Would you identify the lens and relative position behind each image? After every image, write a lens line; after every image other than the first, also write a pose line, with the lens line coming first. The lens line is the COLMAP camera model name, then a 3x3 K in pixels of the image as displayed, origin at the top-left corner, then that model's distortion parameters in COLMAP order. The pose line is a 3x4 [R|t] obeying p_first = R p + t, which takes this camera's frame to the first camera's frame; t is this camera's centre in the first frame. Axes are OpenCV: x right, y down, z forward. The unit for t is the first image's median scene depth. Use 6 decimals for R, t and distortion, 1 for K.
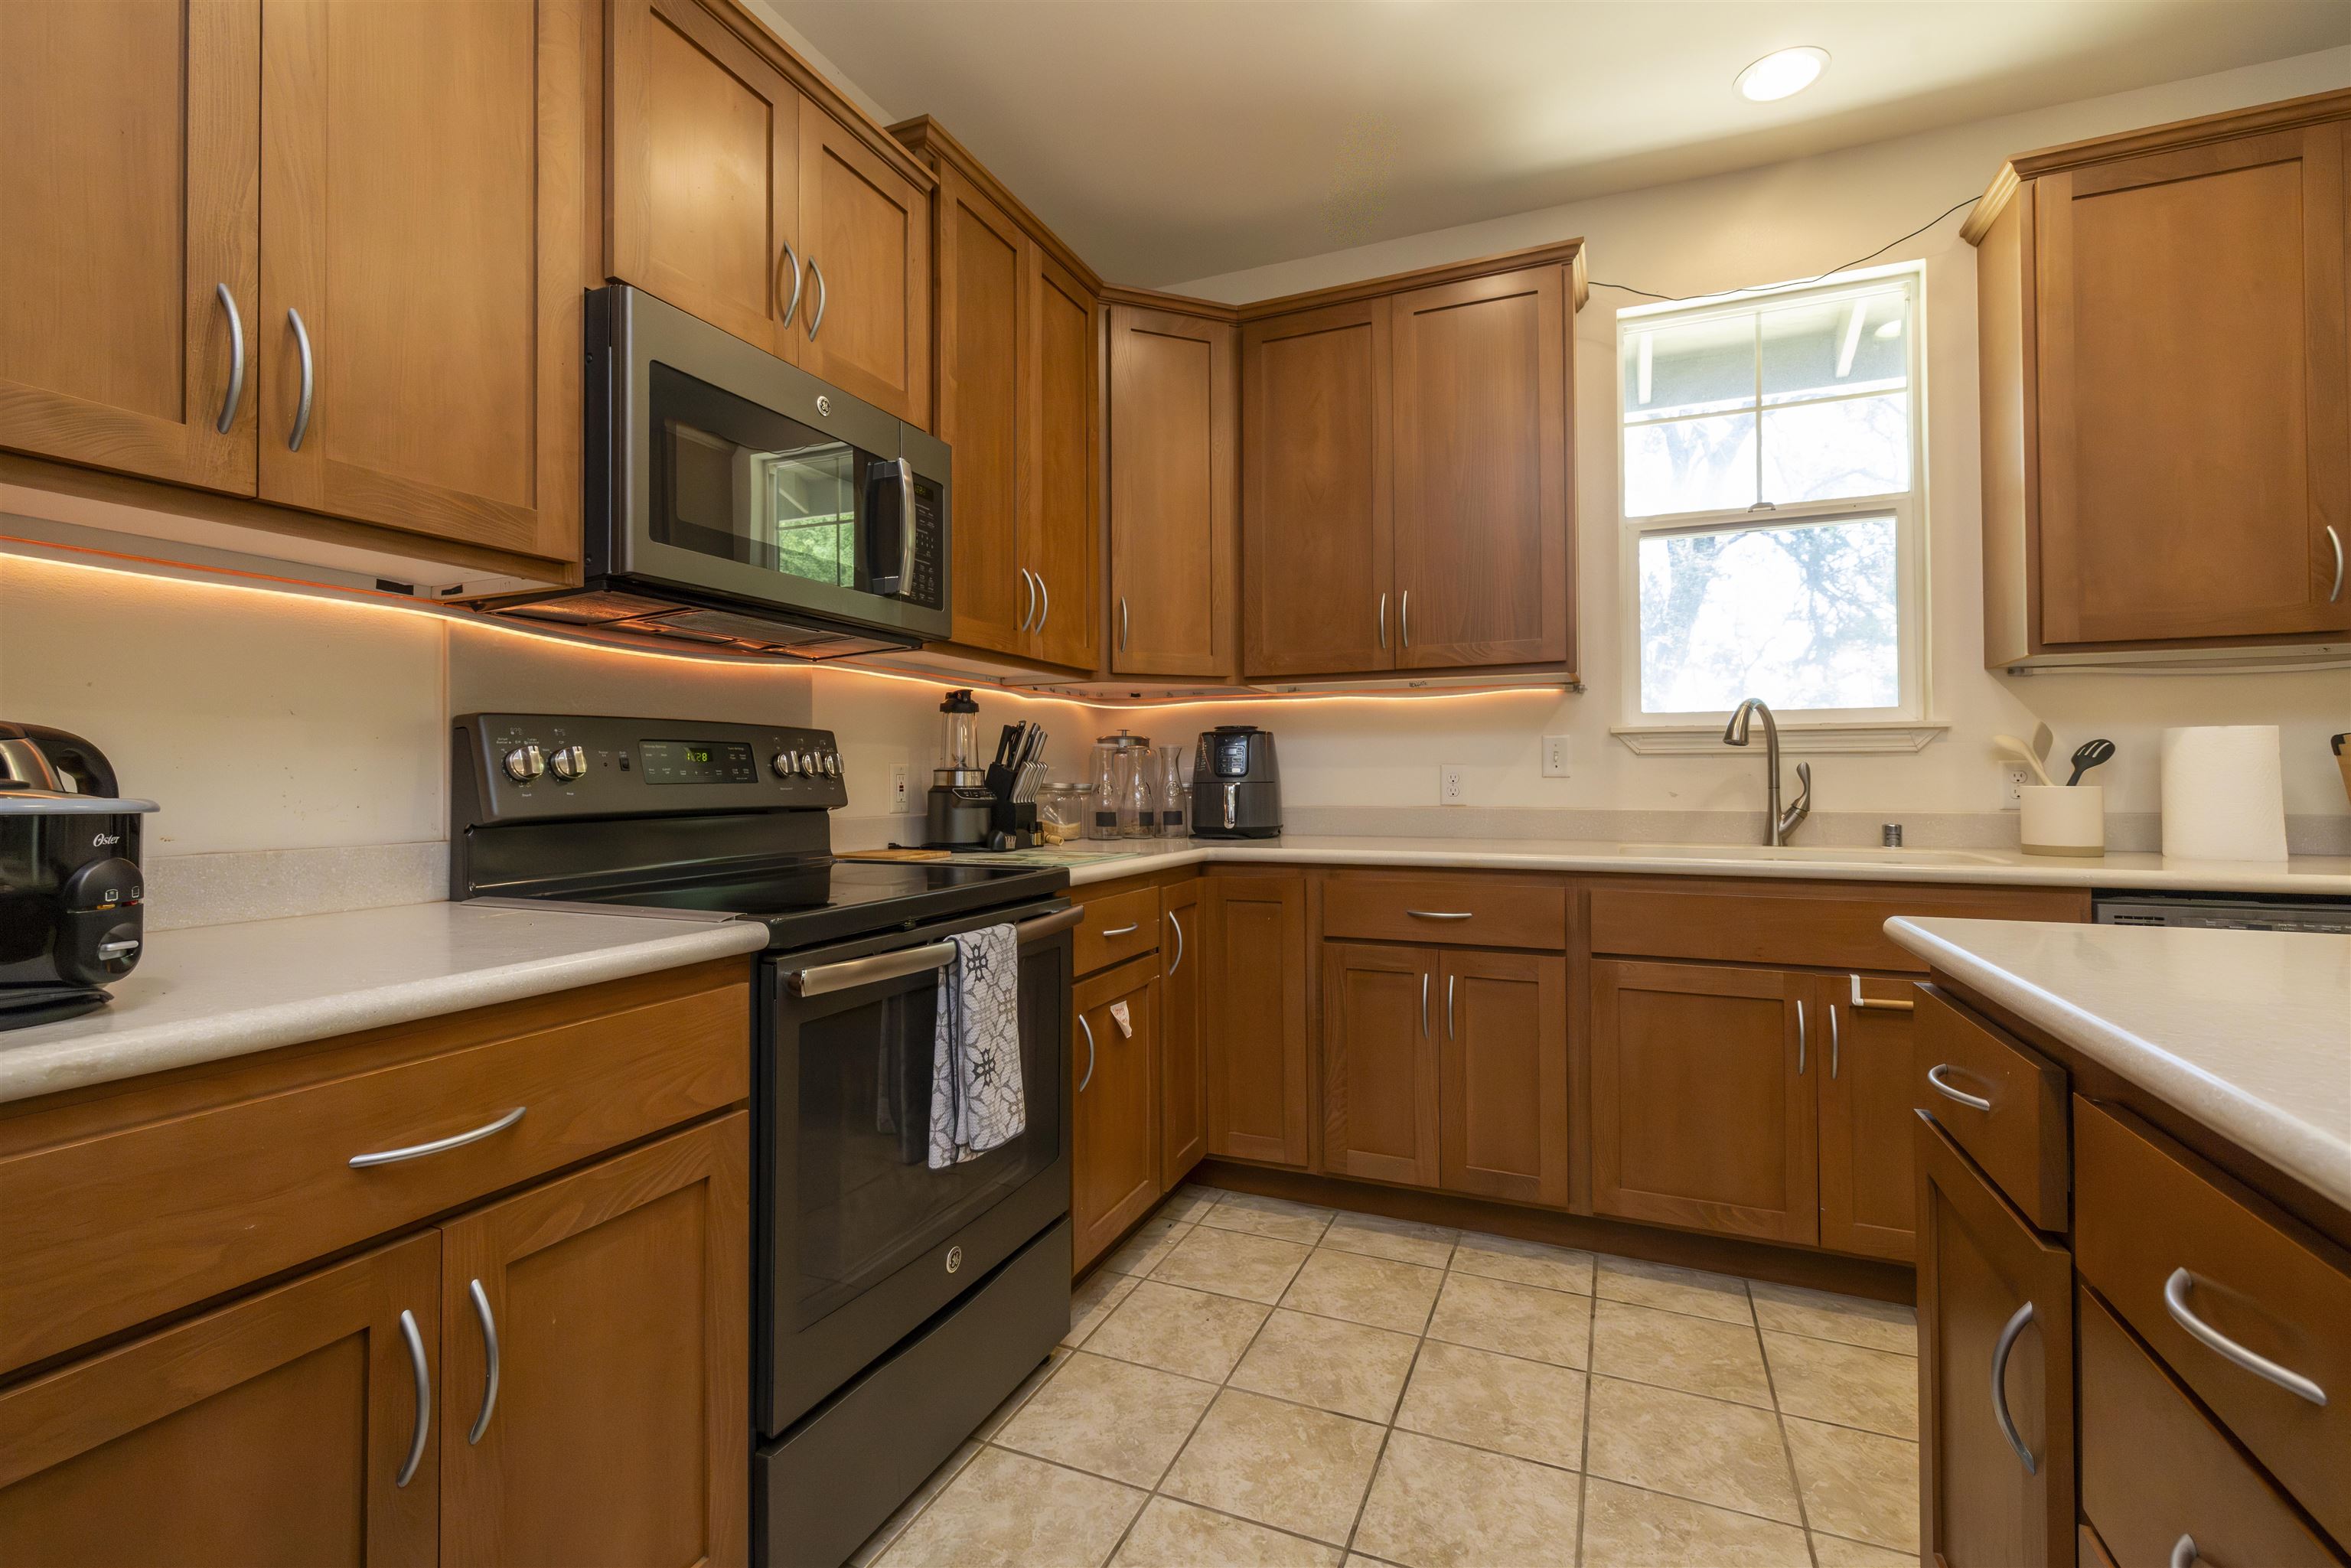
lens RADIAL K [[1014.7, 0, 1200.1], [0, 1014.7, 761.8], [0, 0, 1]] dist [0.000657, 0.000186]
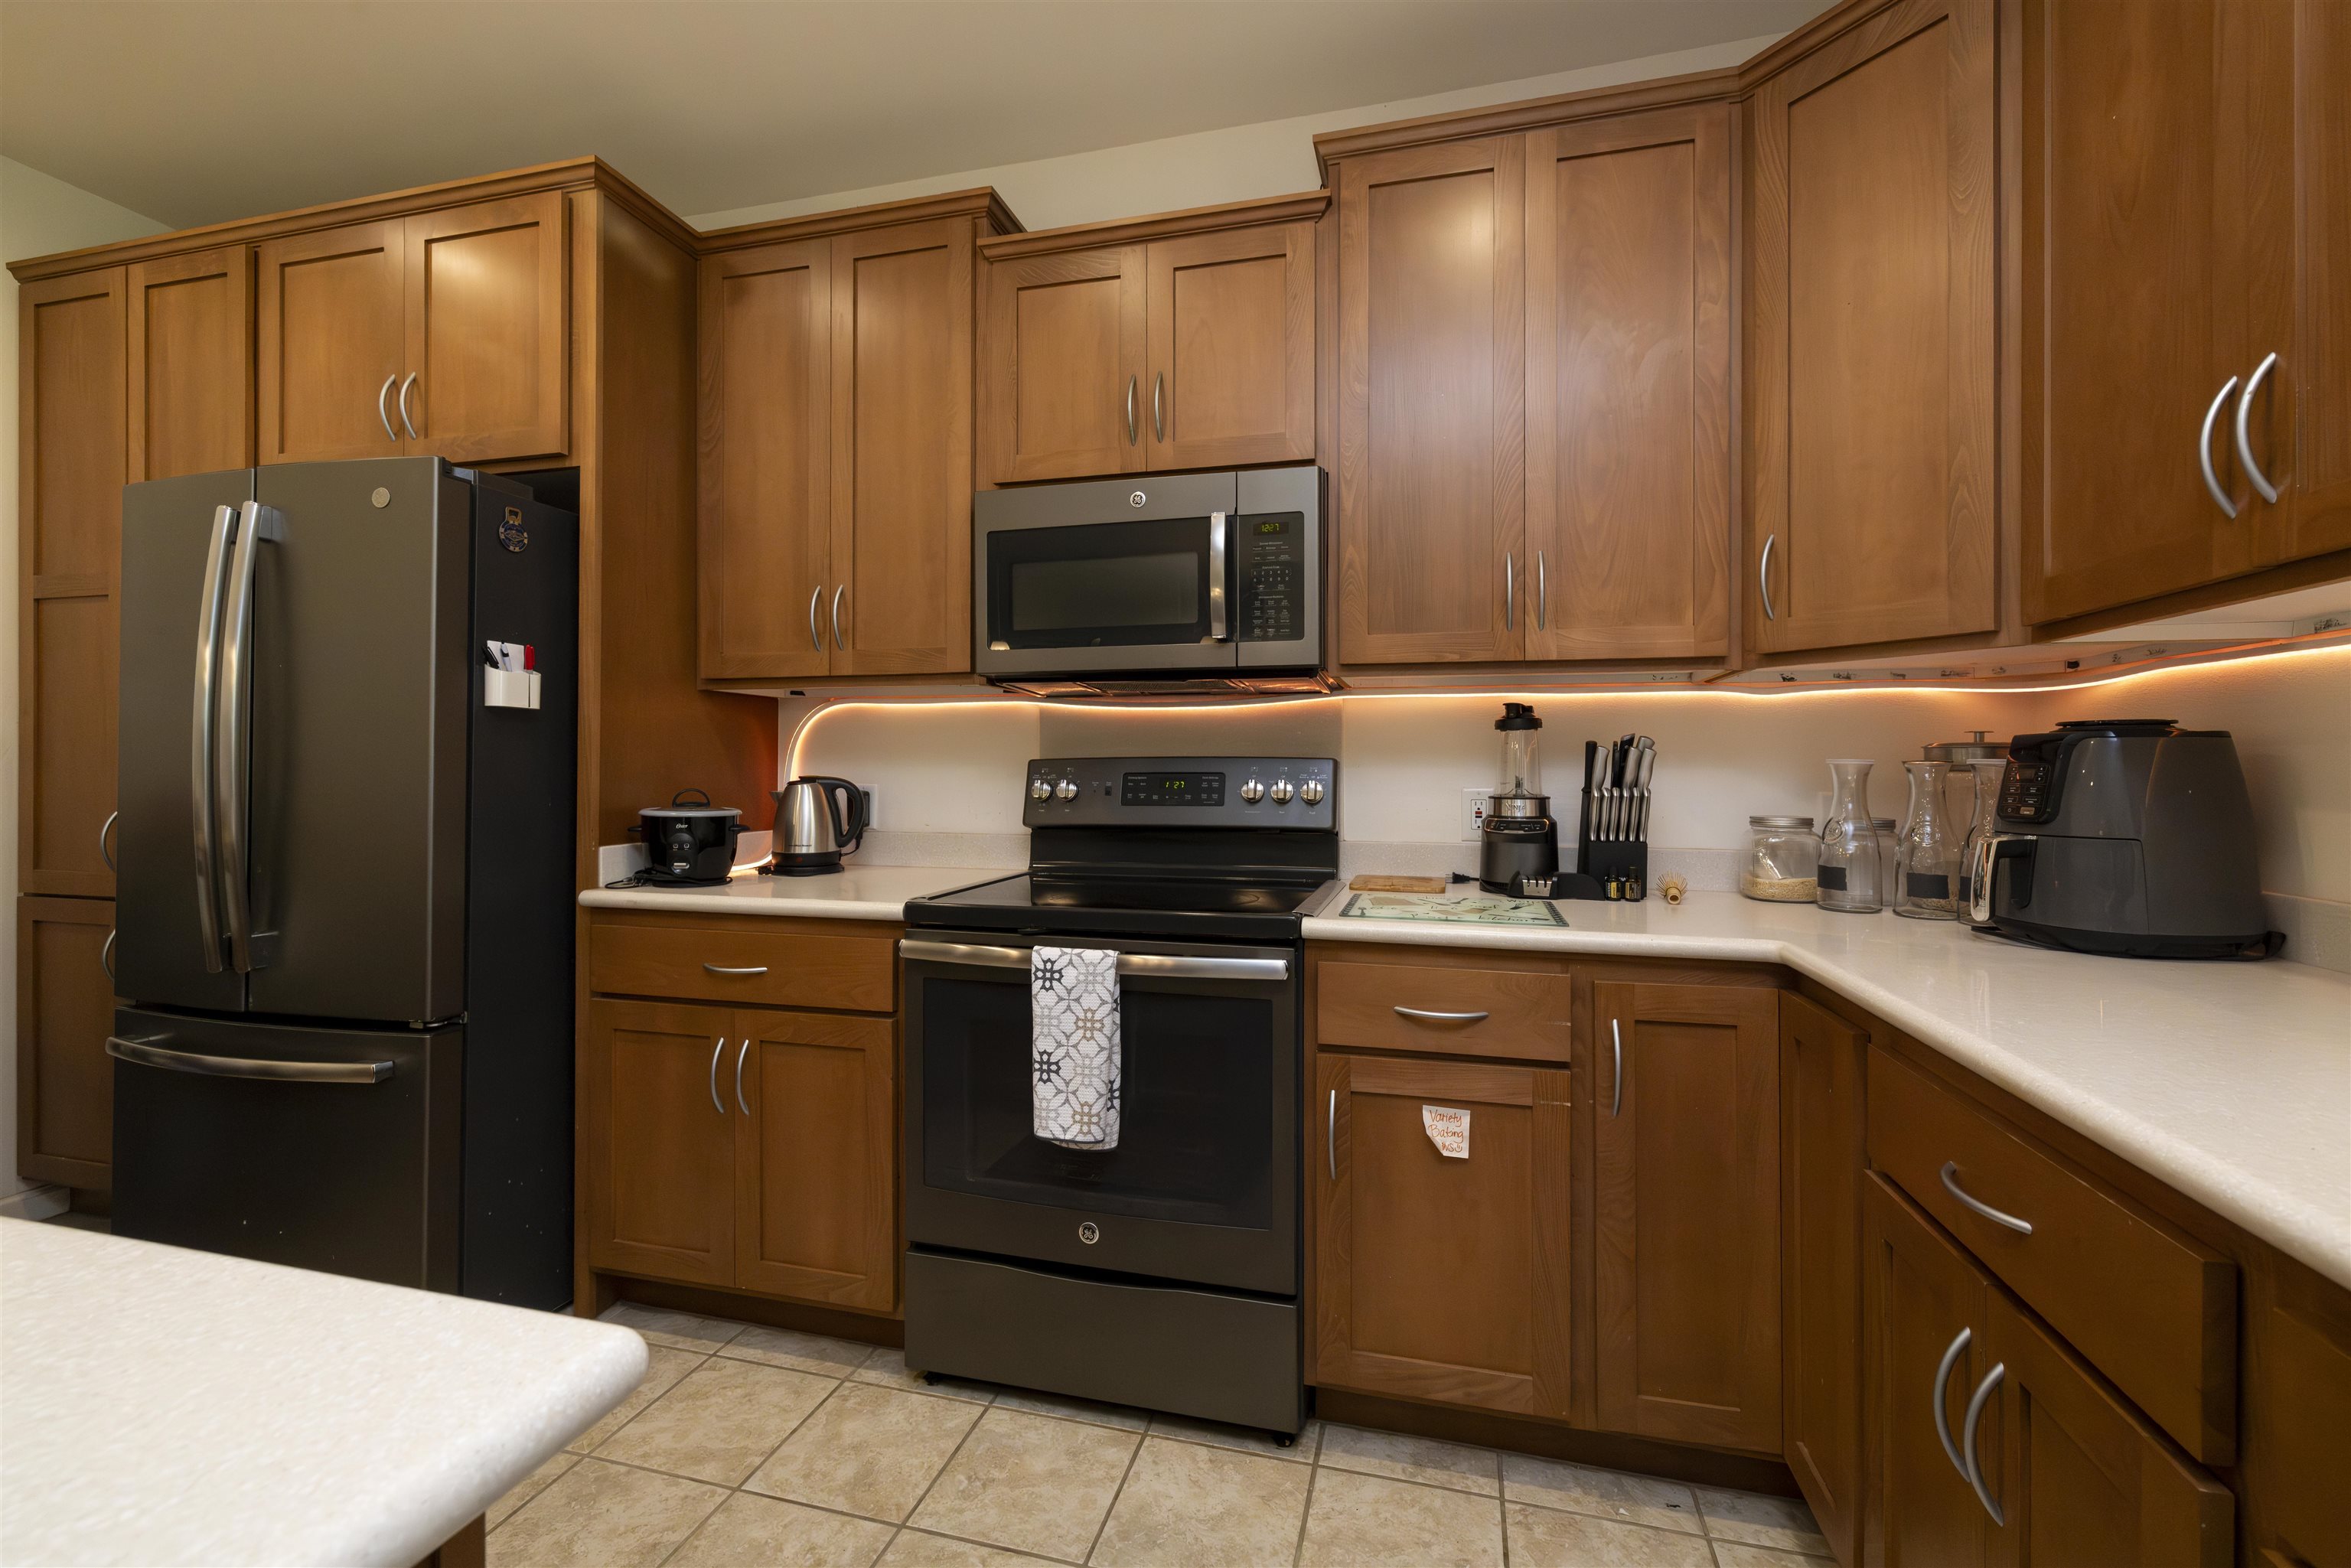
lens RADIAL K [[1014.7, 0, 1200.1], [0, 1014.7, 761.8], [0, 0, 1]] dist [0.000657, 0.000186]
pose [[0.139766, 0.002028, -0.990182, 0.596539], [0.011817, 0.999923, 0.003716, -0.029037], [0.990114, -0.012221, 0.139731, 0.637507]]
